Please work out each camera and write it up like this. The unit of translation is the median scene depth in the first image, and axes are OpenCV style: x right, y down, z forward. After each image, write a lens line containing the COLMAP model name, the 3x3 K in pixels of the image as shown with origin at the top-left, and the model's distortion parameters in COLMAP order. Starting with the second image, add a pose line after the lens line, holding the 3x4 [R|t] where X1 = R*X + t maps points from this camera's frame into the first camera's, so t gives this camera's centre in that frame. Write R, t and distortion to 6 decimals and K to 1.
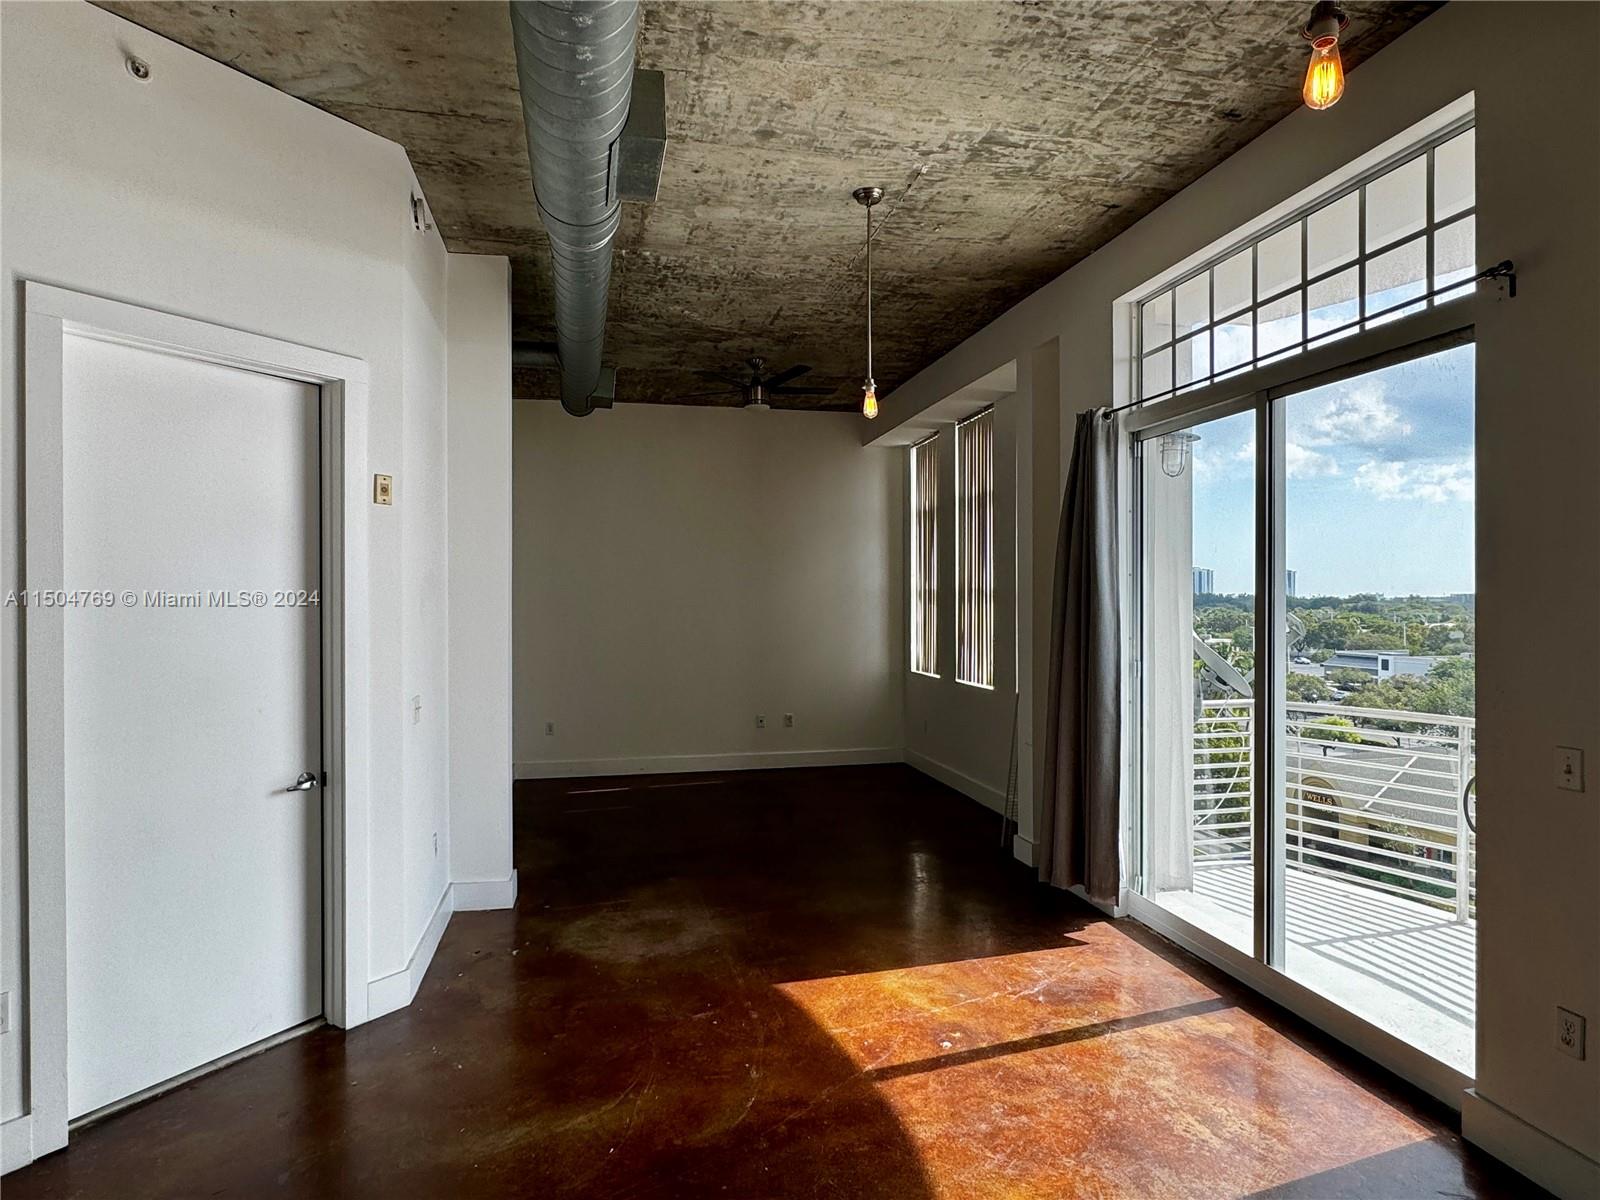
lens RADIAL K [[897.1, 0, 800.0], [0, 897.1, 600.0], [0, 0, 1]] dist [-0.000665, 0.000031]
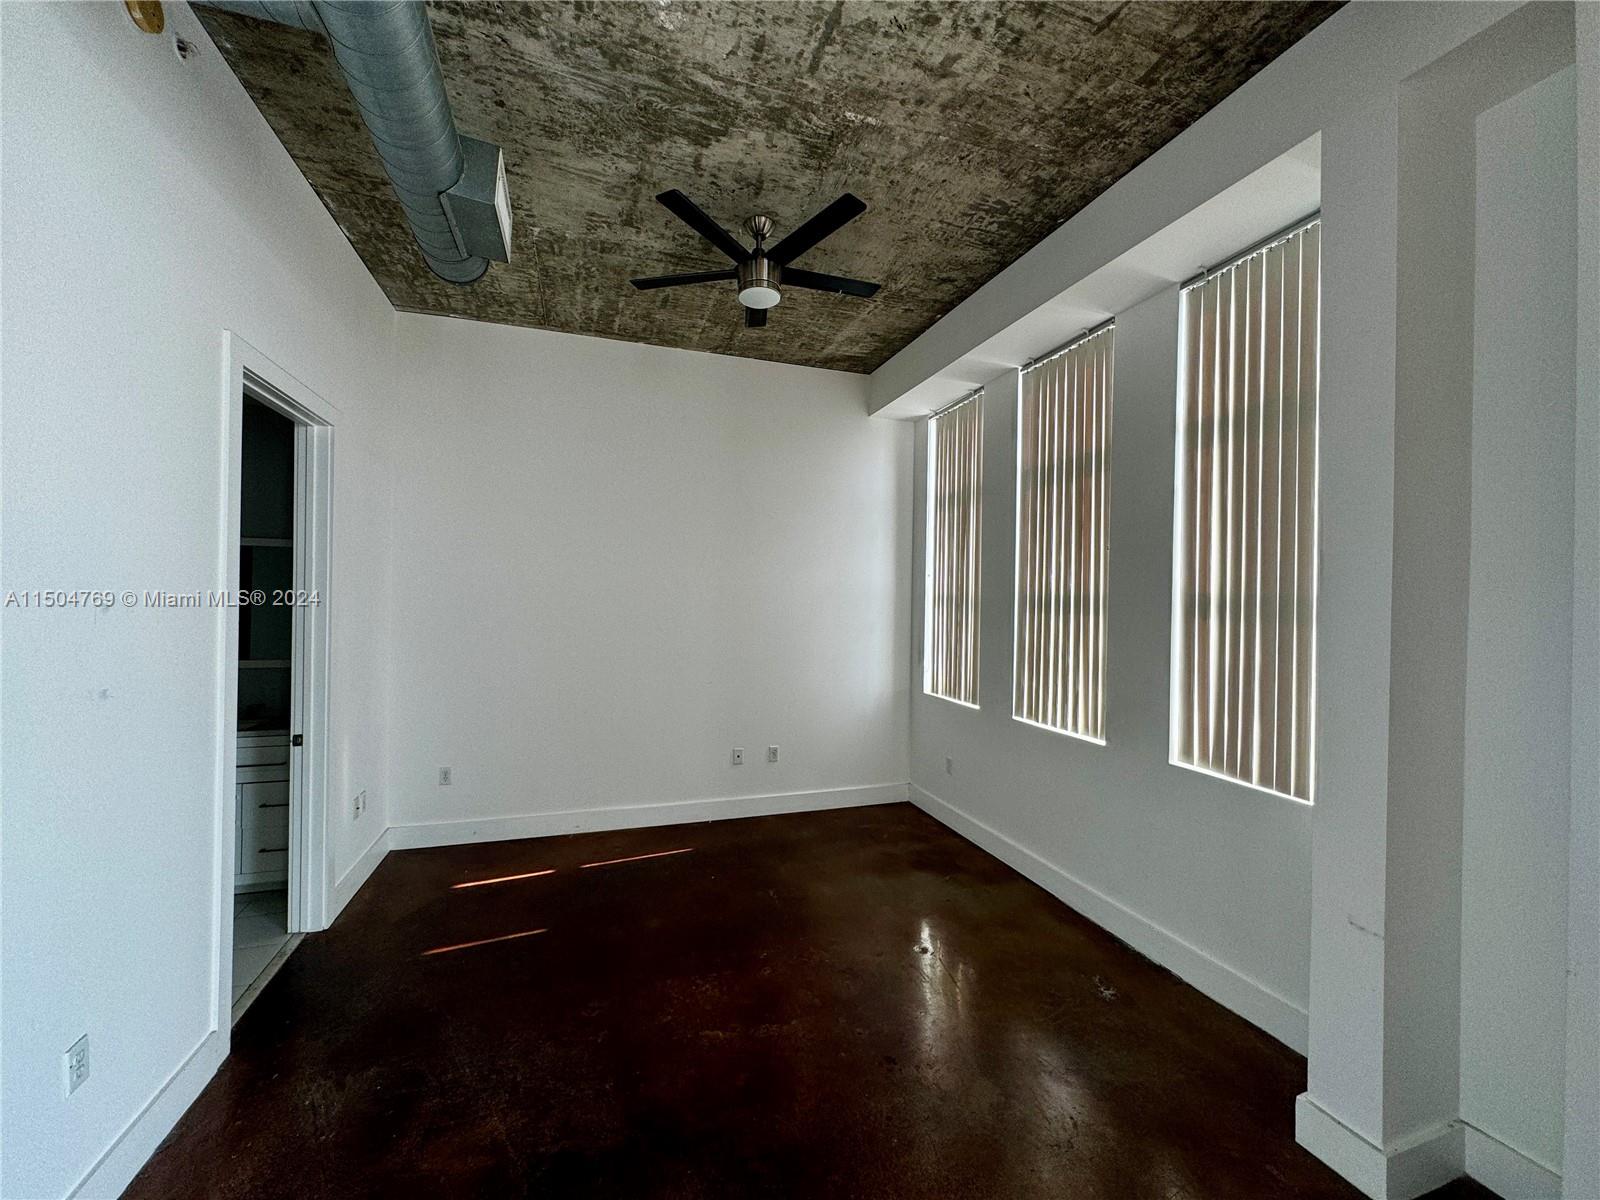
lens RADIAL K [[639.1, 0, 800.0], [0, 639.1, 600.0], [0, 0, 1]] dist [0.000523, 0.000057]
pose [[0.995015, 0.021025, 0.097479, -0.058335], [-0.021443, 0.999765, 0.003245, -0.005239], [-0.097388, -0.005319, 0.995232, 0.543510]]
